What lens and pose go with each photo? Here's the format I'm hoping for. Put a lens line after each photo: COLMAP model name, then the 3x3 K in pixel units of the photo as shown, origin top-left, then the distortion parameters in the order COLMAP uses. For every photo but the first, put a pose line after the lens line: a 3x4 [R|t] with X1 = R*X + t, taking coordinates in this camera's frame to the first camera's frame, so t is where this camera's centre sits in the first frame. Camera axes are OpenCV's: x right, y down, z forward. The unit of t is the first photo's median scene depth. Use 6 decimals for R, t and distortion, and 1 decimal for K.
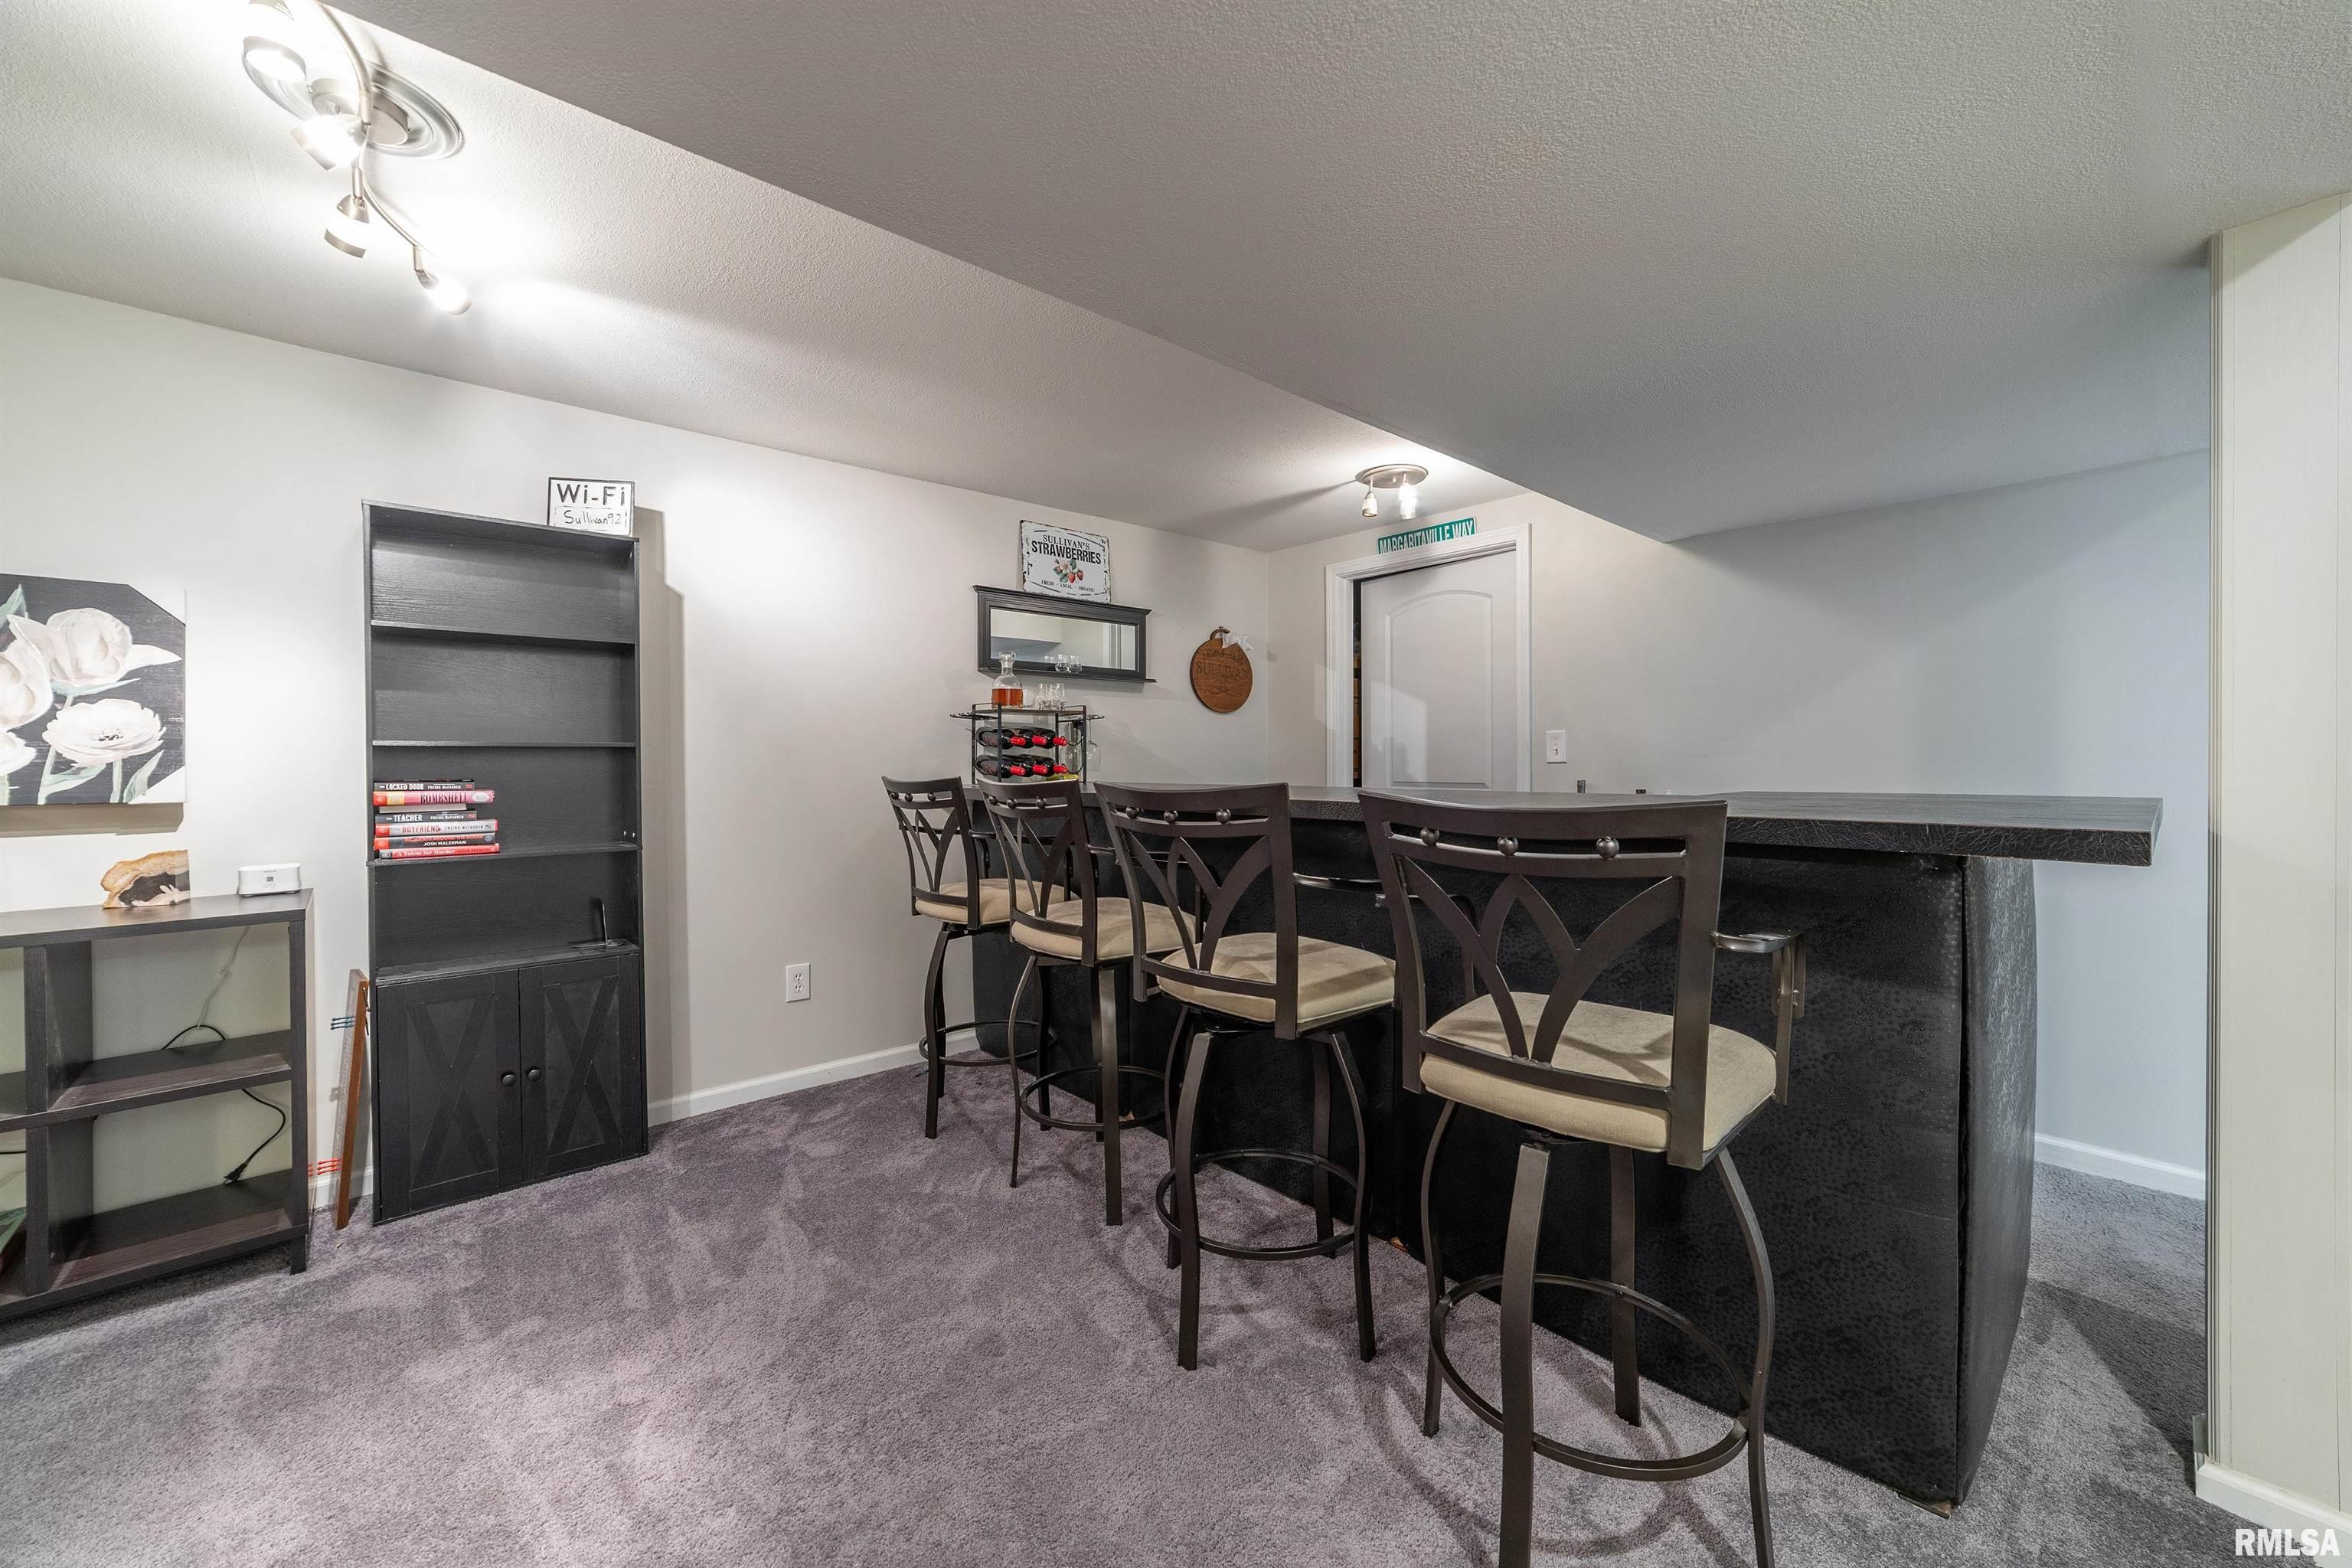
lens RADIAL K [[899.4, 0, 1194.3], [0, 899.4, 769.1], [0, 0, 1]] dist [-0.009910, 0.002743]
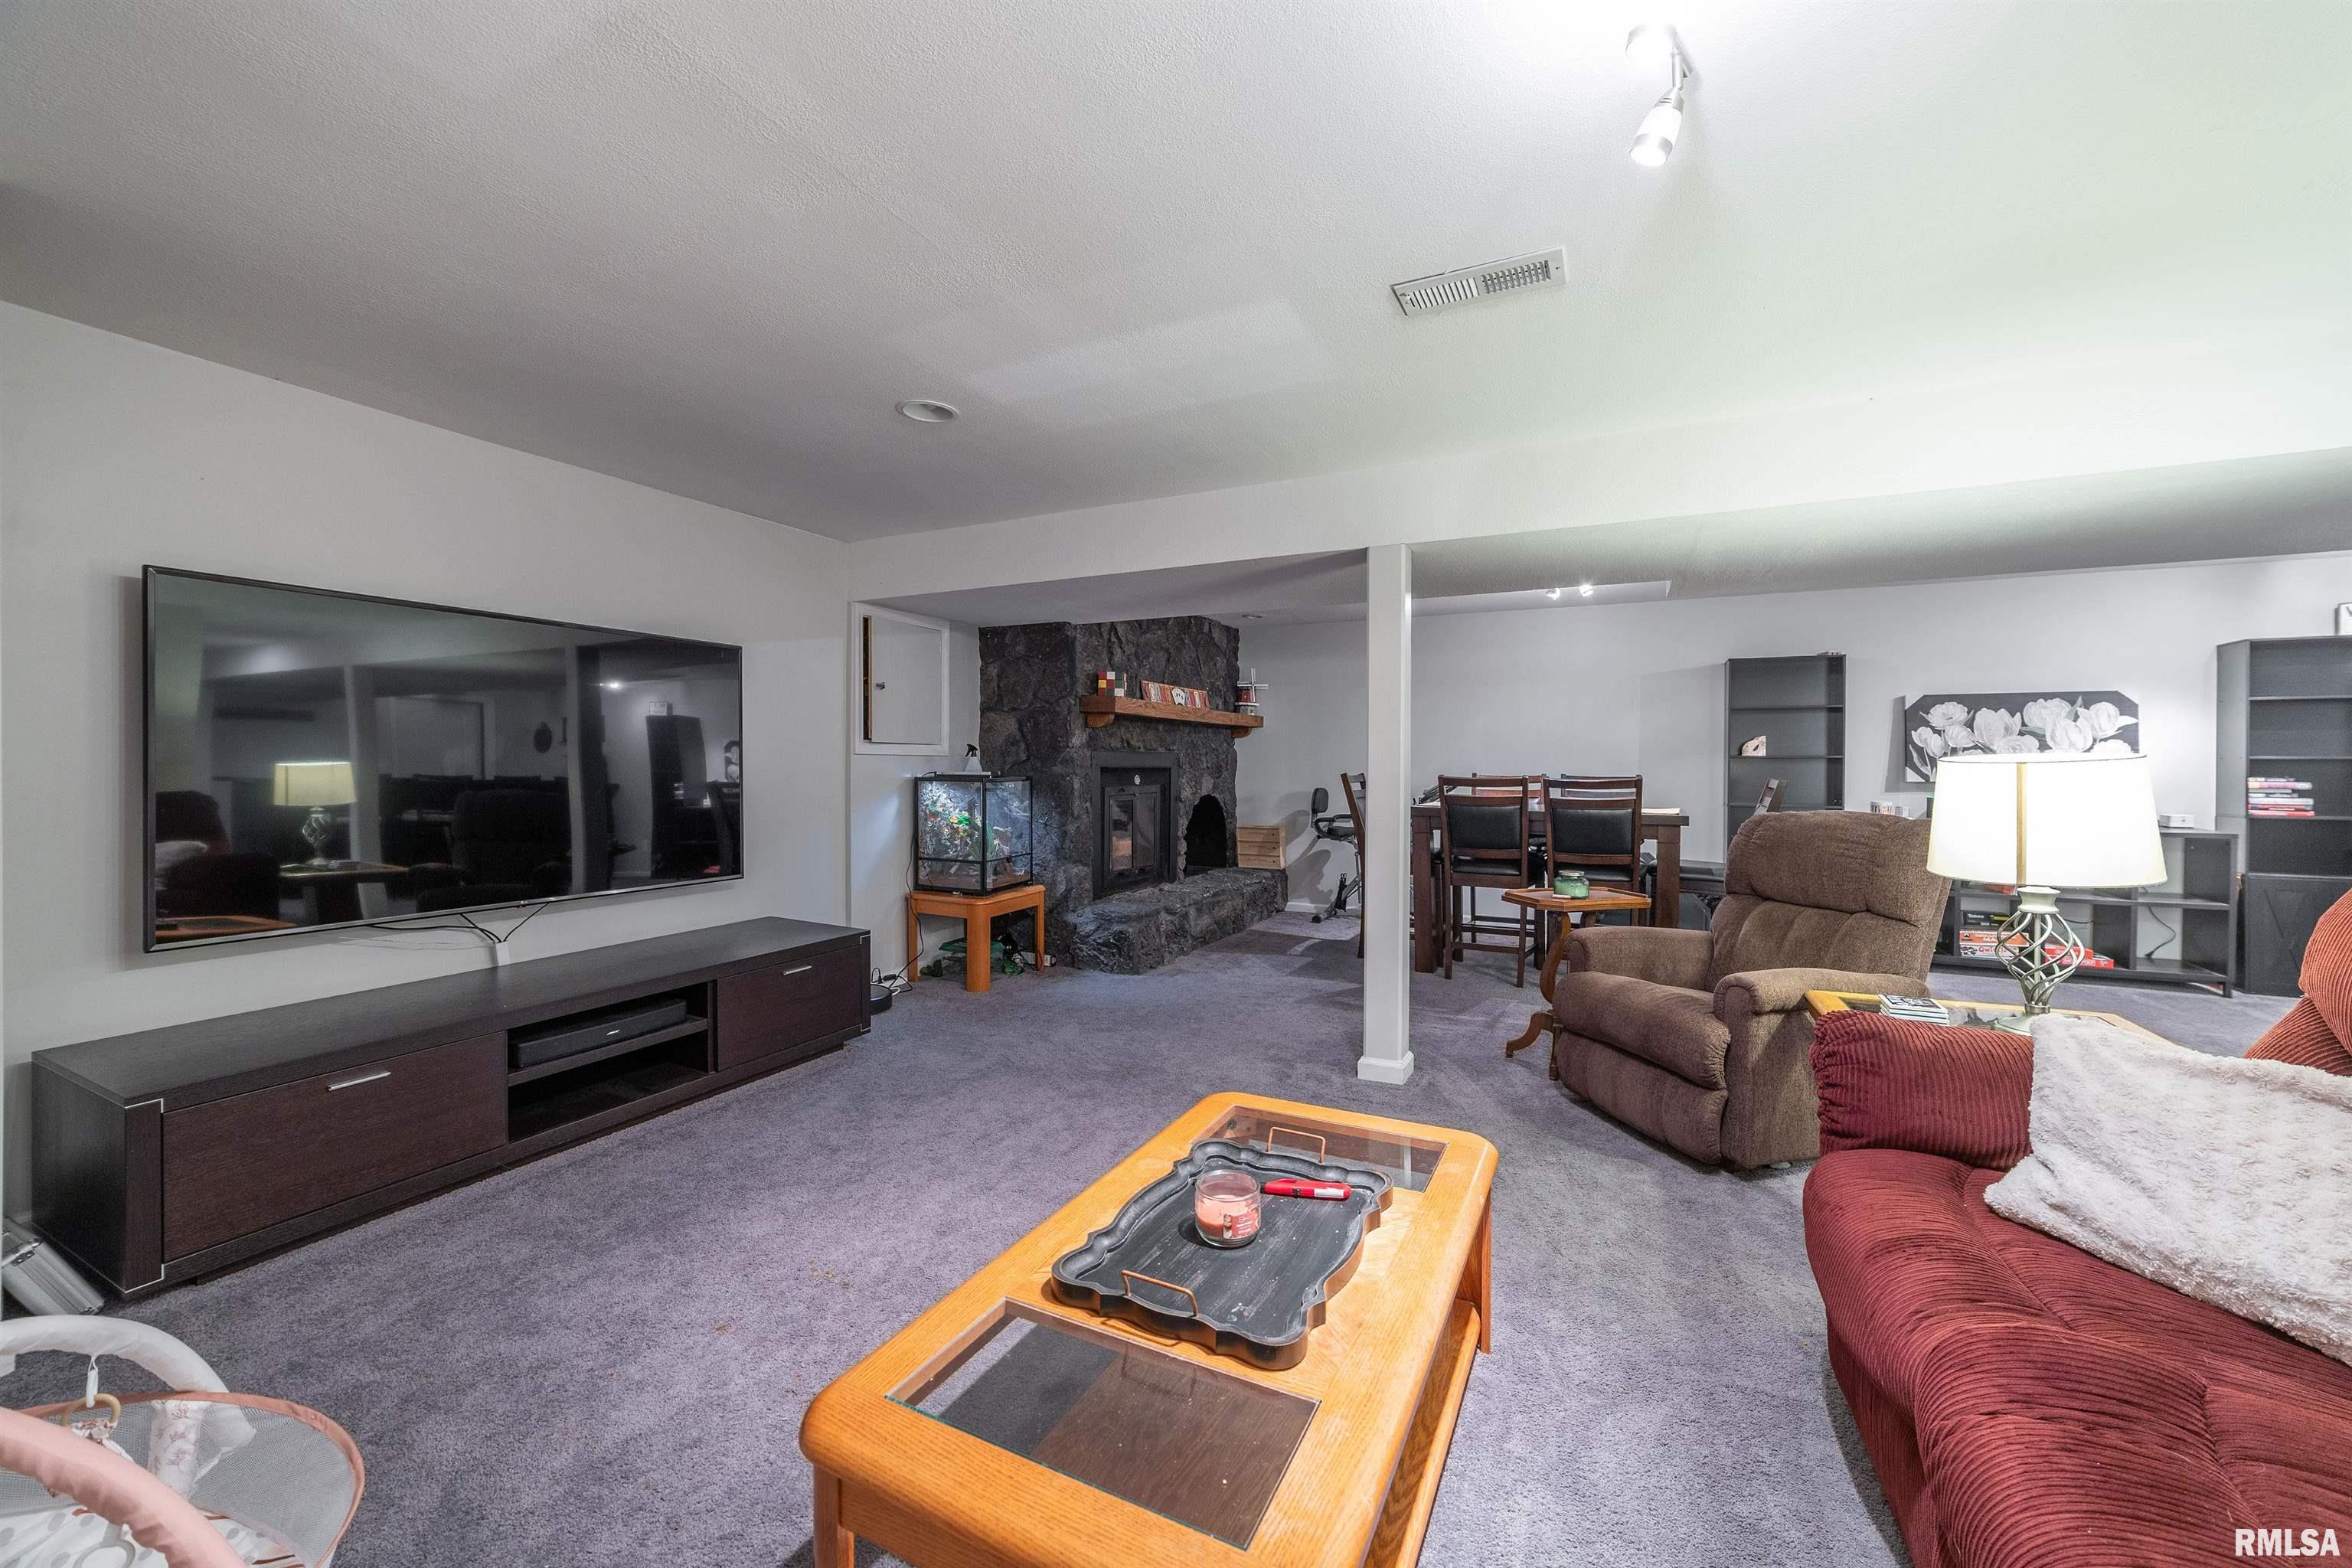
lens RADIAL K [[899.4, 0, 1189.1], [0, 899.4, 769.1], [0, 0, 1]] dist [-0.009910, 0.002743]
pose [[0.368587, 0.012712, -0.929506, 0.093095], [-0.015000, 0.999858, 0.007726, 0.018022], [0.929472, 0.011095, 0.368725, -2.124377]]
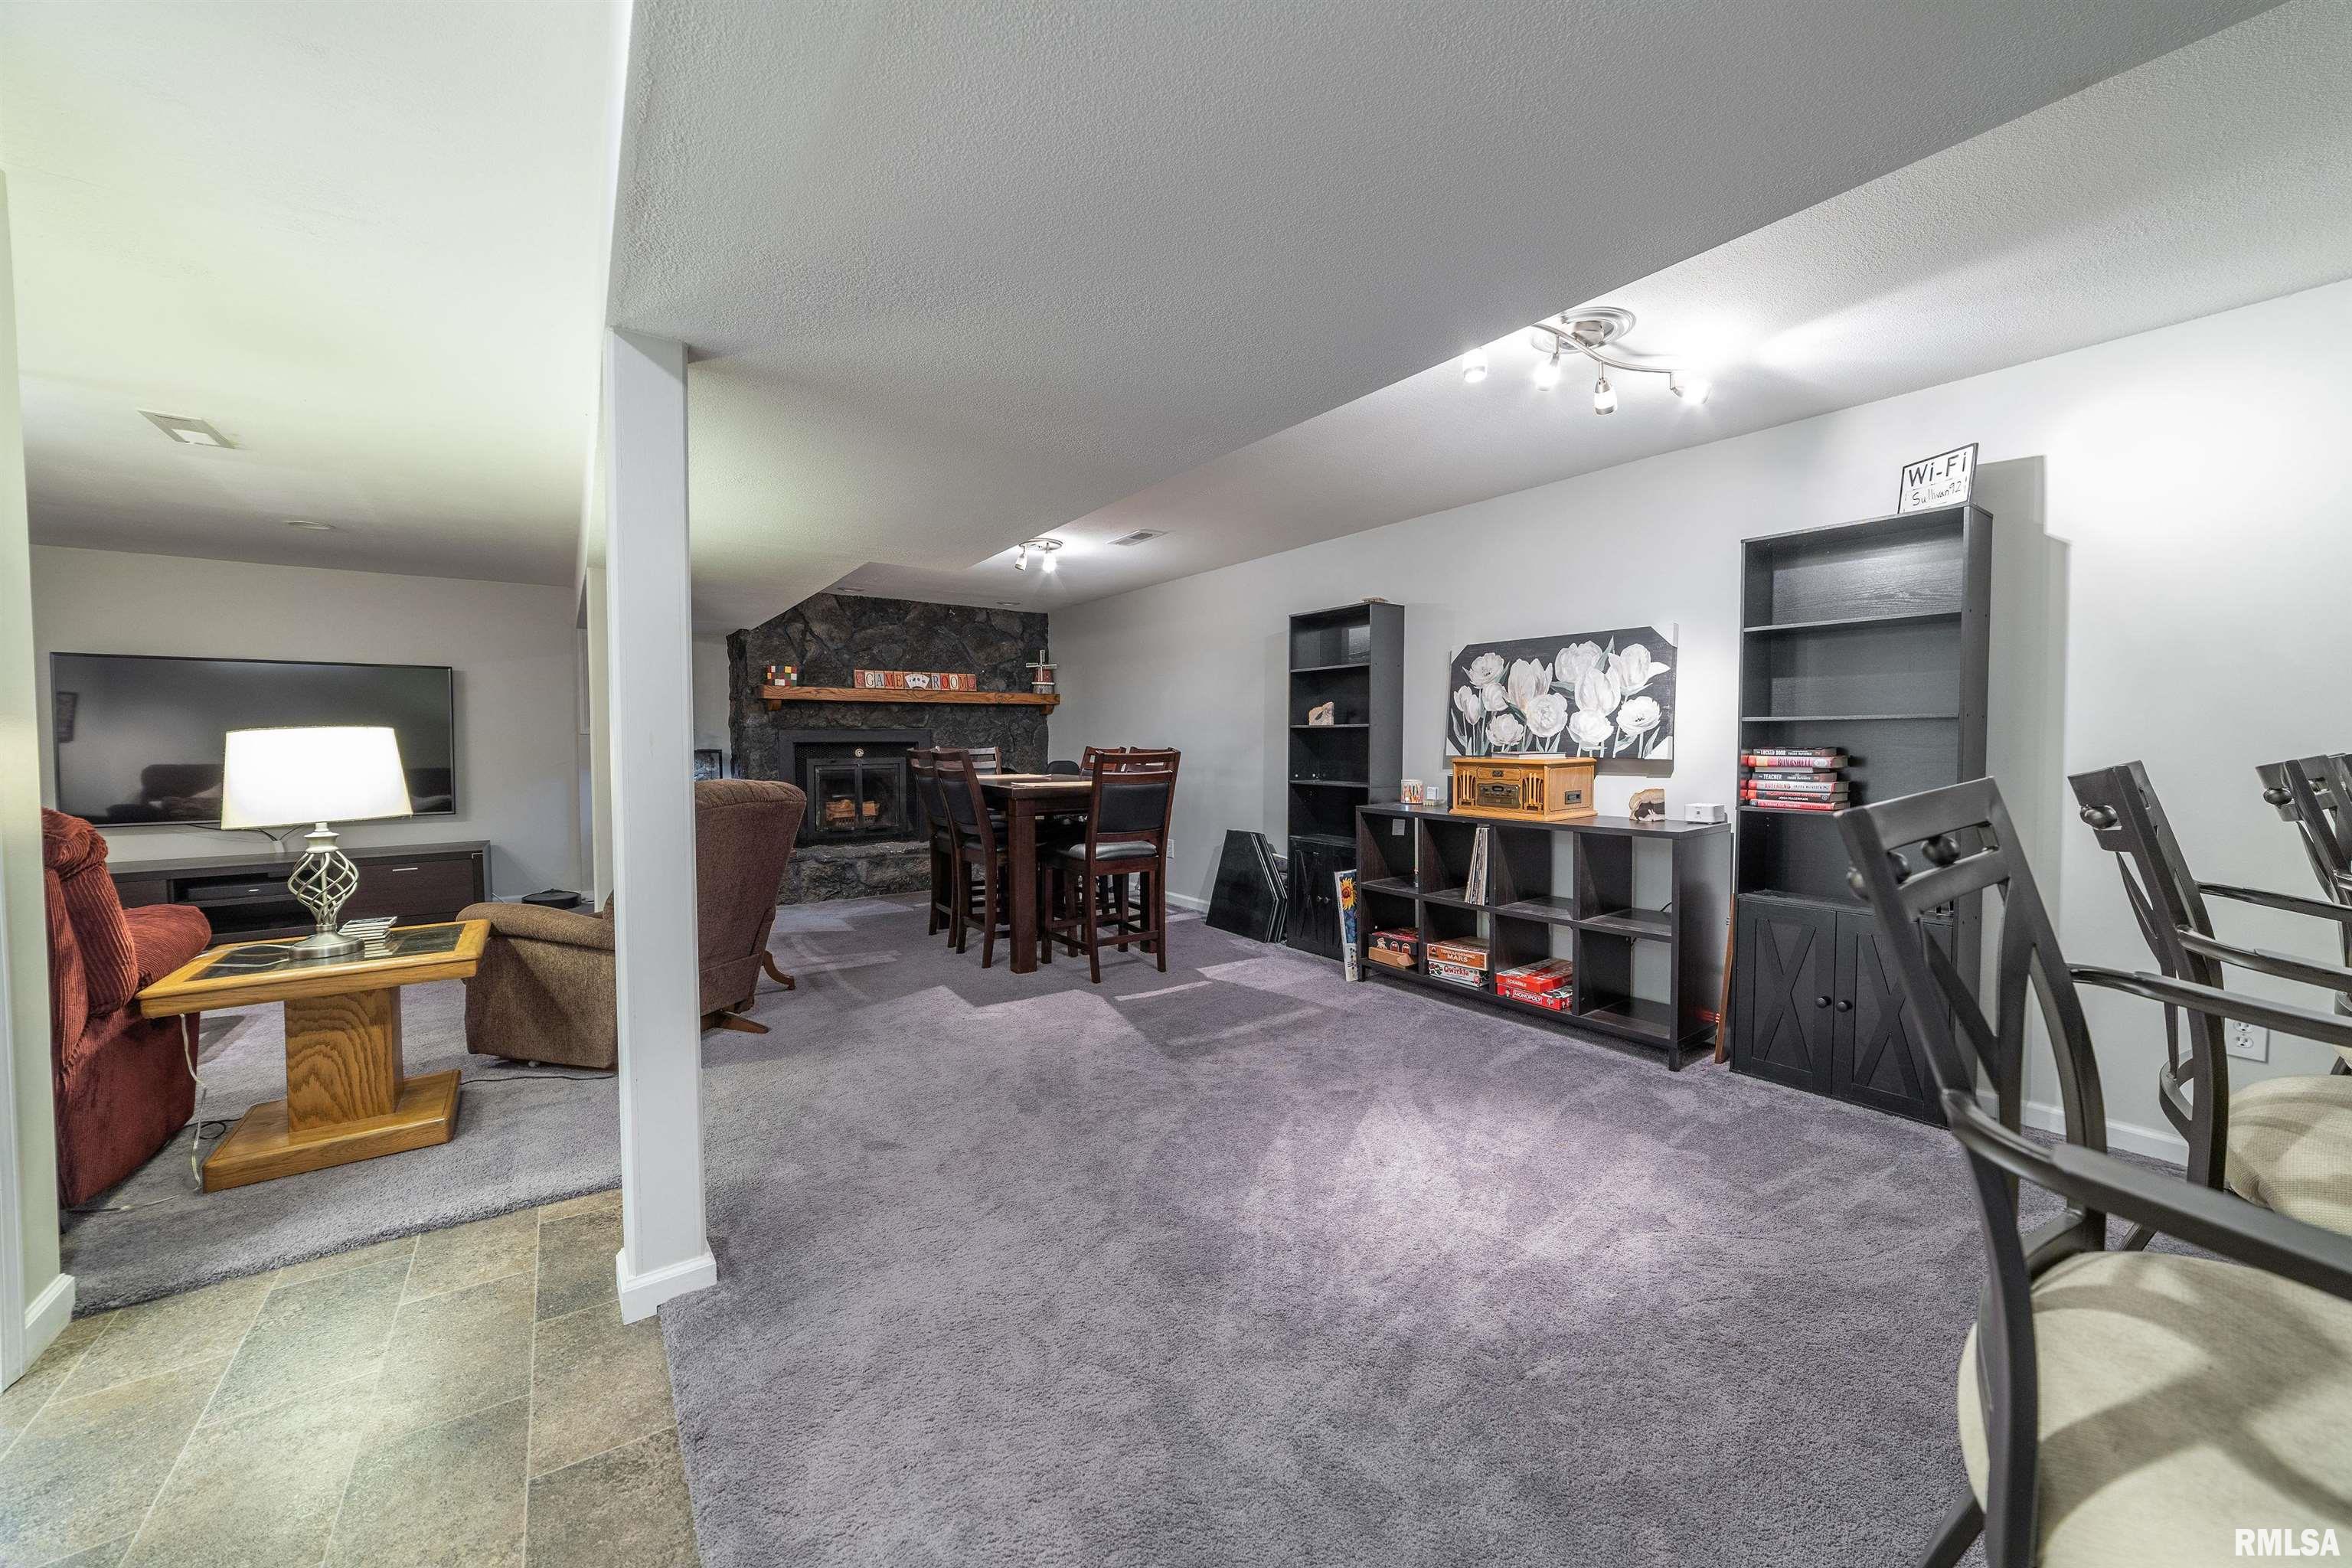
lens RADIAL K [[899.4, 0, 1168.4], [0, 899.4, 777.4], [0, 0, 1]] dist [-0.009910, 0.002743]
pose [[-0.142435, 0.046343, -0.988719, 0.580198], [-0.006716, 0.998835, 0.047785, -0.000760], [0.989781, 0.013446, -0.141958, 0.349016]]
